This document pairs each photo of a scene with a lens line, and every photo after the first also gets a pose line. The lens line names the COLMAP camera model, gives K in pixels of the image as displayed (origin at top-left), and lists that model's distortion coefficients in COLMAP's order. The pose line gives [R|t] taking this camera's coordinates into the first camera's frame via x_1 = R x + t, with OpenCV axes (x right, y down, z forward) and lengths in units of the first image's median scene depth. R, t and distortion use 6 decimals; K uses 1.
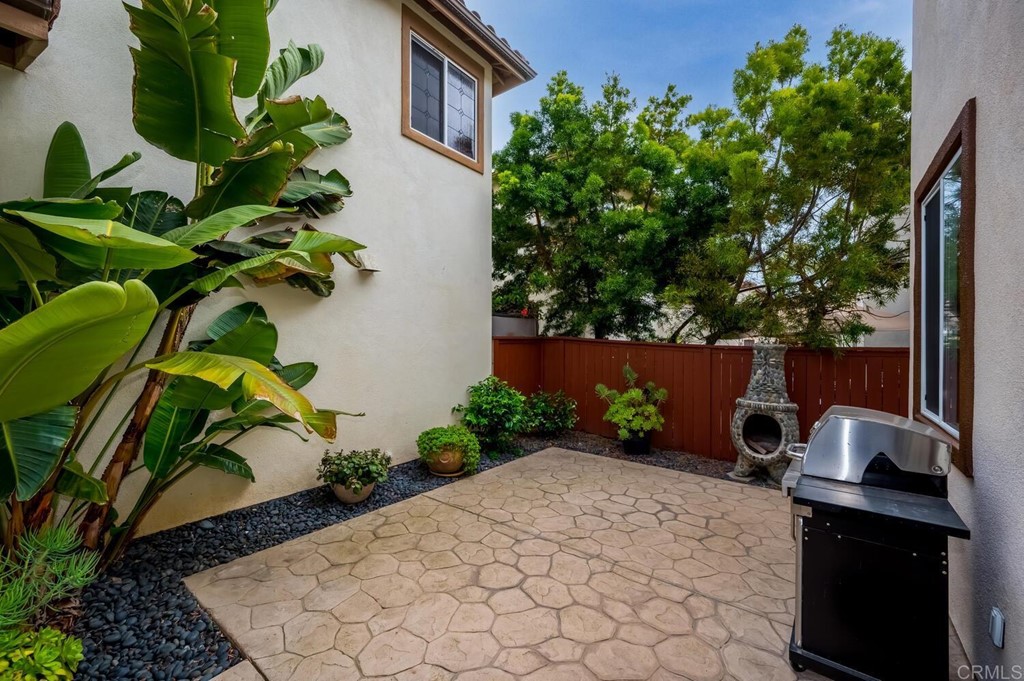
lens RADIAL K [[405.8, 0, 505.7], [0, 405.8, 342.6], [0, 0, 1]] dist [0.001554, 0.000211]
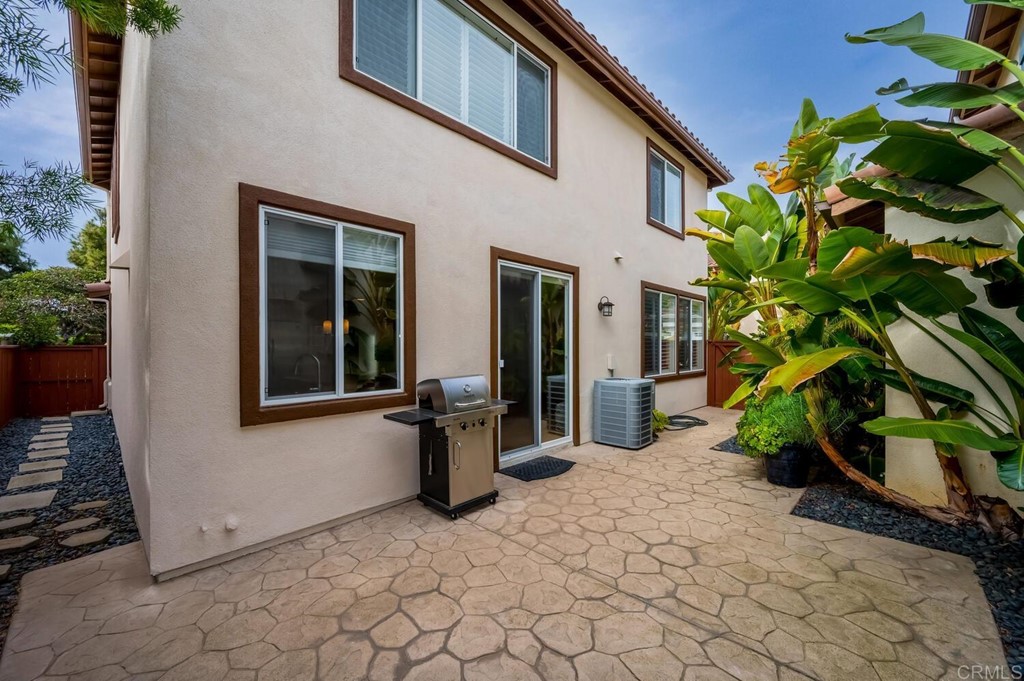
lens RADIAL K [[405.8, 0, 512.5], [0, 405.8, 345.2], [0, 0, 1]] dist [0.001554, 0.000211]
pose [[-0.995347, -0.003016, 0.096312, 0.260438], [-0.002669, 0.999990, 0.003724, 0.010664], [-0.096322, 0.003449, -0.995344, 1.800935]]
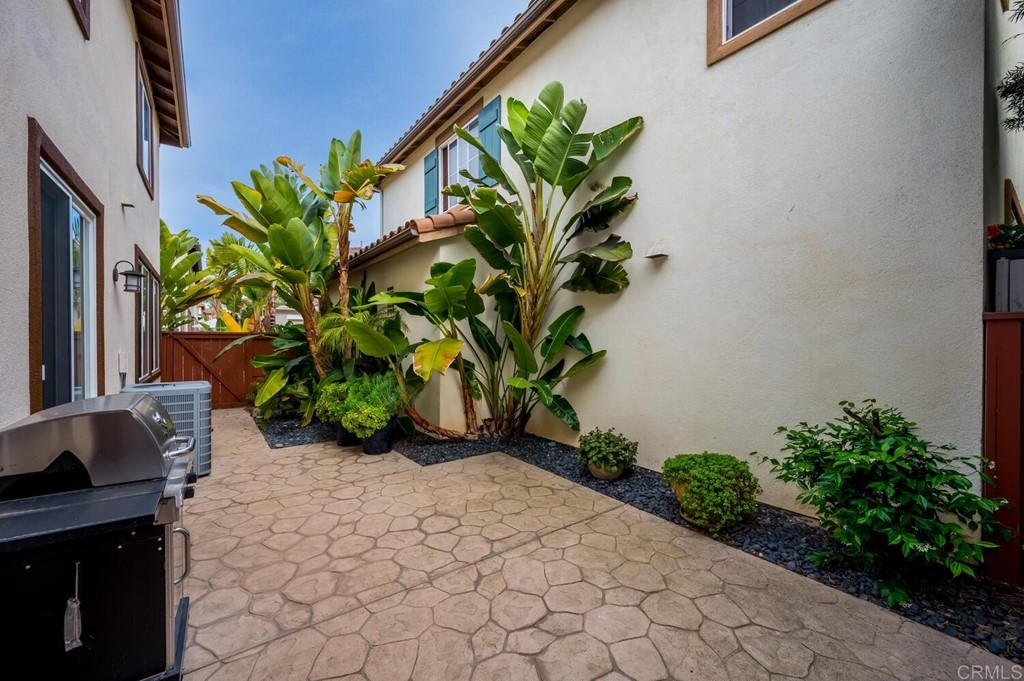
lens RADIAL K [[405.8, 0, 506.0], [0, 405.8, 340.1], [0, 0, 1]] dist [0.001554, 0.000211]
pose [[-0.266750, -0.000697, -0.963765, 0.927521], [-0.003390, 0.999994, 0.000216, 0.024371], [0.963760, 0.003325, -0.266751, 1.284415]]
